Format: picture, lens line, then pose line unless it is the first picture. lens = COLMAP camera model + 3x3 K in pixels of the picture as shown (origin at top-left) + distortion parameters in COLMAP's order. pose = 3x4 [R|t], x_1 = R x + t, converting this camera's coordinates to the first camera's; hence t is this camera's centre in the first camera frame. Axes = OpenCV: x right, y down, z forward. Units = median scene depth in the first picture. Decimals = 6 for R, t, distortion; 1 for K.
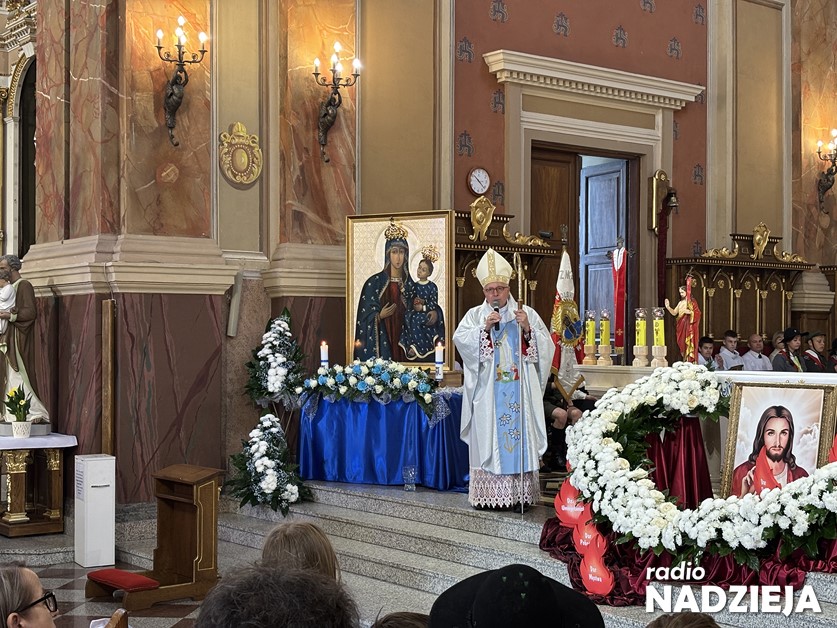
lens RADIAL K [[1255.7, 0, 432.6], [0, 1255.7, 322.7], [0, 0, 1]] dist [0.103119, 0.000000]
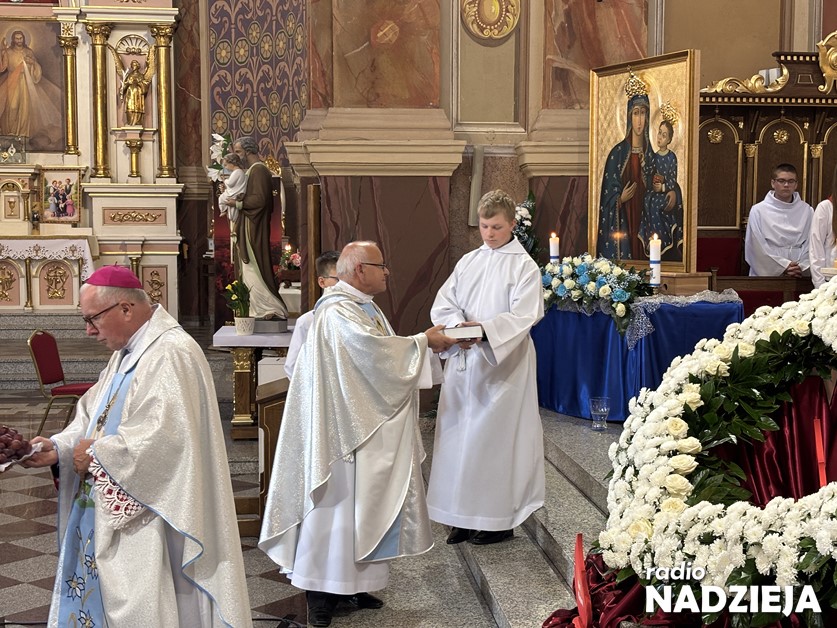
lens RADIAL K [[1255.7, 0, 426.4], [0, 1255.7, 314.1], [0, 0, 1]] dist [0.103119, 0.000000]
pose [[0.843355, 0.038525, -0.535975, 0.272747], [0.005067, 0.996812, 0.079621, 0.002770], [0.537334, -0.069865, 0.840471, 0.285950]]
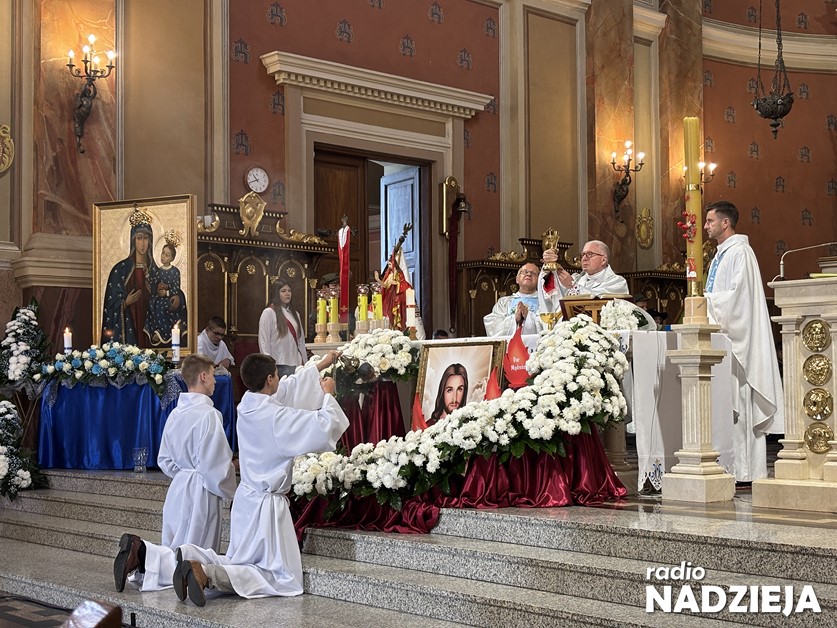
lens RADIAL K [[1255.7, 0, 426.4], [0, 1255.7, 324.6], [0, 0, 1]] dist [0.103119, 0.000000]
pose [[0.998254, -0.007031, 0.058647, 0.137311], [0.009370, 0.999168, -0.039700, 0.054043], [-0.058319, 0.040180, 0.997489, -0.012750]]
